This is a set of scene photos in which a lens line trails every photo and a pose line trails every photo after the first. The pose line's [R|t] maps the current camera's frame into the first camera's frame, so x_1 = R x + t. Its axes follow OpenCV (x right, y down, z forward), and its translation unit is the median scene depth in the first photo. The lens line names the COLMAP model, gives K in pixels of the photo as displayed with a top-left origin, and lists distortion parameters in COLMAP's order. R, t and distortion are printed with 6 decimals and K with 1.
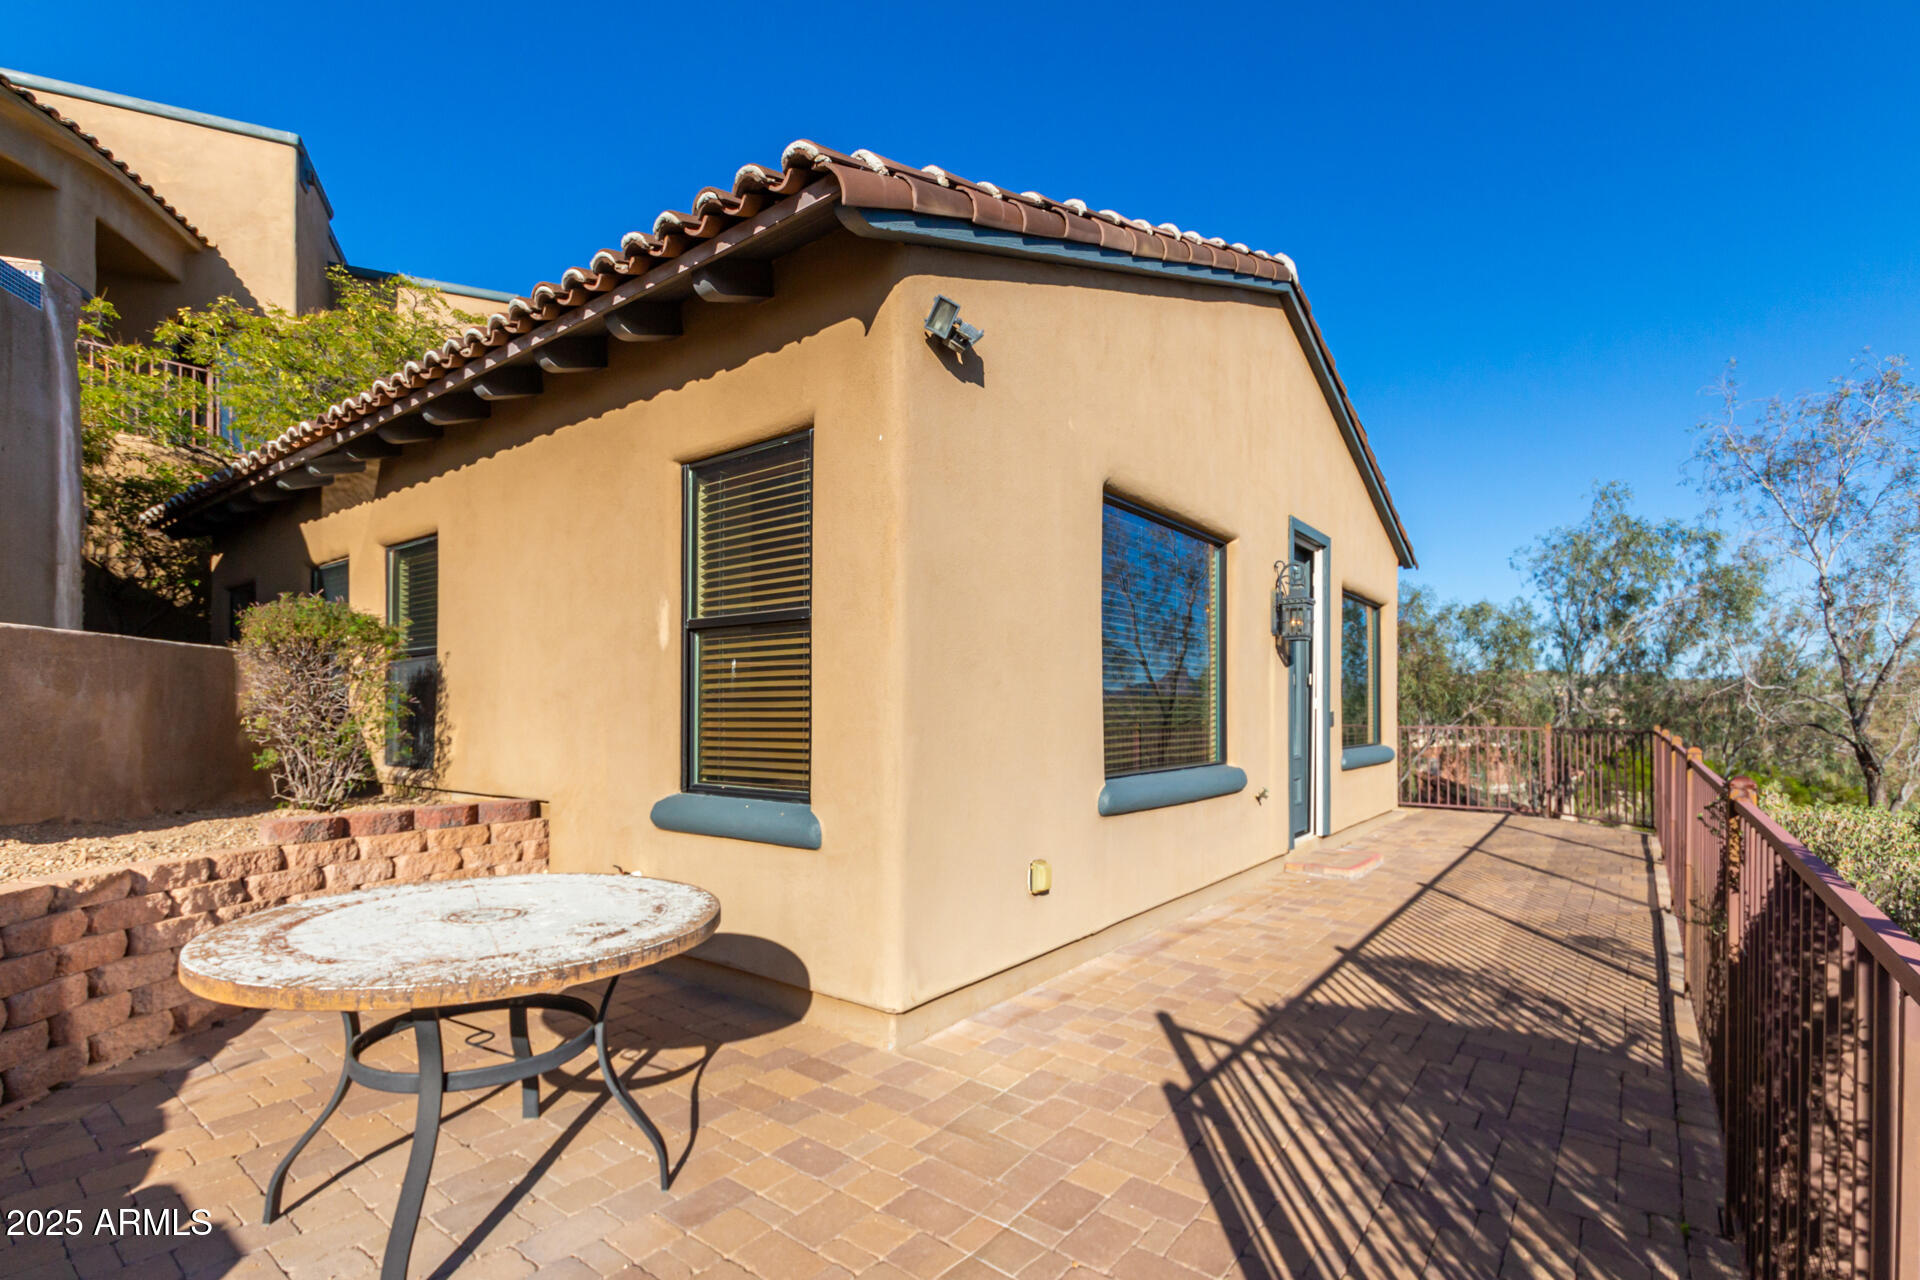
lens RADIAL K [[884.3, 0, 970.3], [0, 884.3, 708.0], [0, 0, 1]] dist [0.002681, -0.000732]
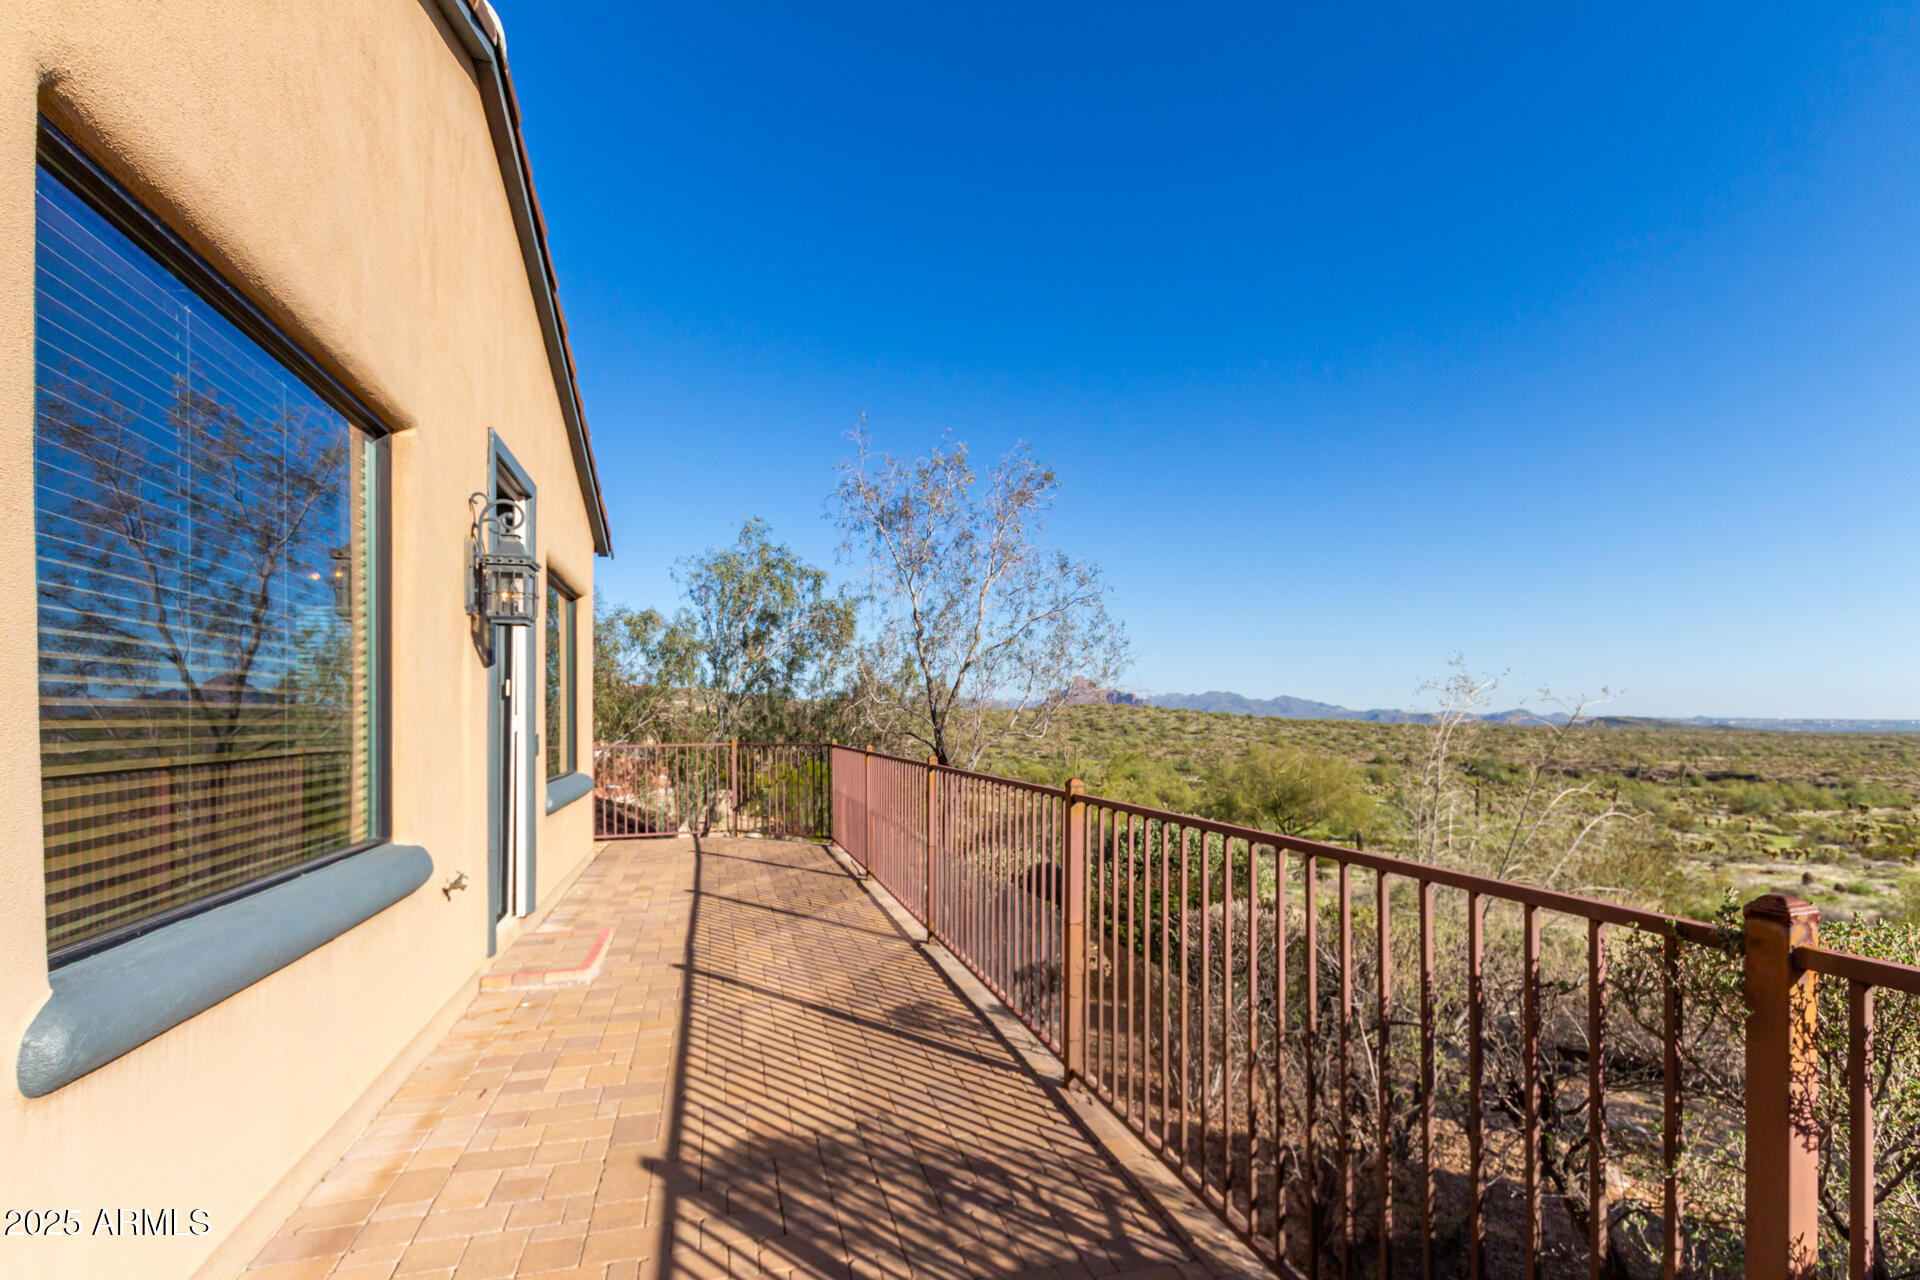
lens RADIAL K [[884.3, 0, 970.3], [0, 884.3, 708.0], [0, 0, 1]] dist [0.002681, -0.000732]
pose [[0.600871, 0.000719, 0.799346, 0.070422], [0.009115, 0.999928, -0.007752, -0.010876], [-0.799294, 0.011944, 0.600822, 0.391668]]
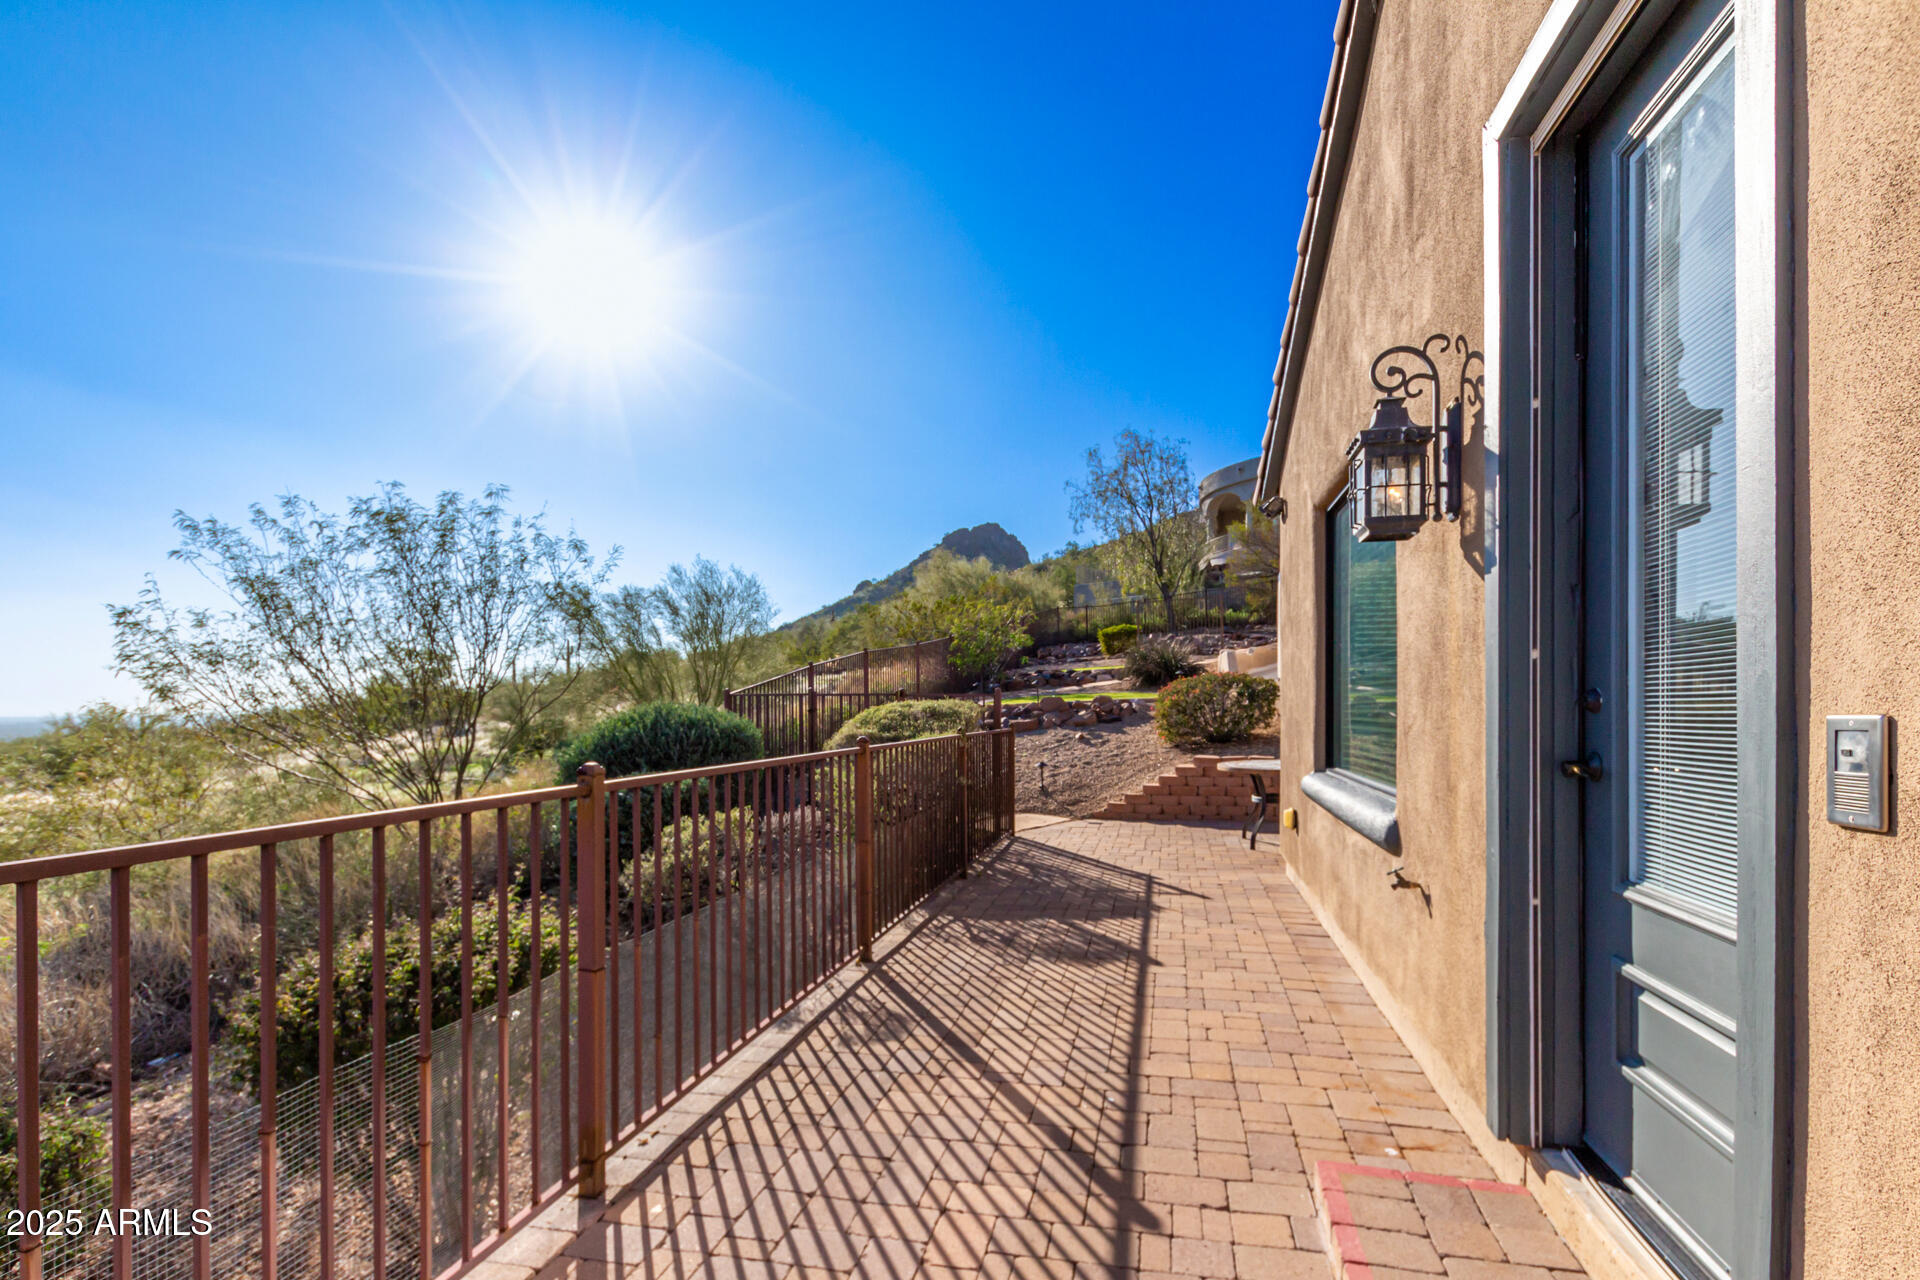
lens RADIAL K [[884.3, 0, 970.3], [0, 884.3, 708.0], [0, 0, 1]] dist [0.002681, -0.000732]
pose [[-0.910742, -0.005081, -0.412943, 0.784318], [-0.006638, 0.999975, 0.002336, 0.001570], [0.412921, 0.004868, -0.910754, 1.407823]]
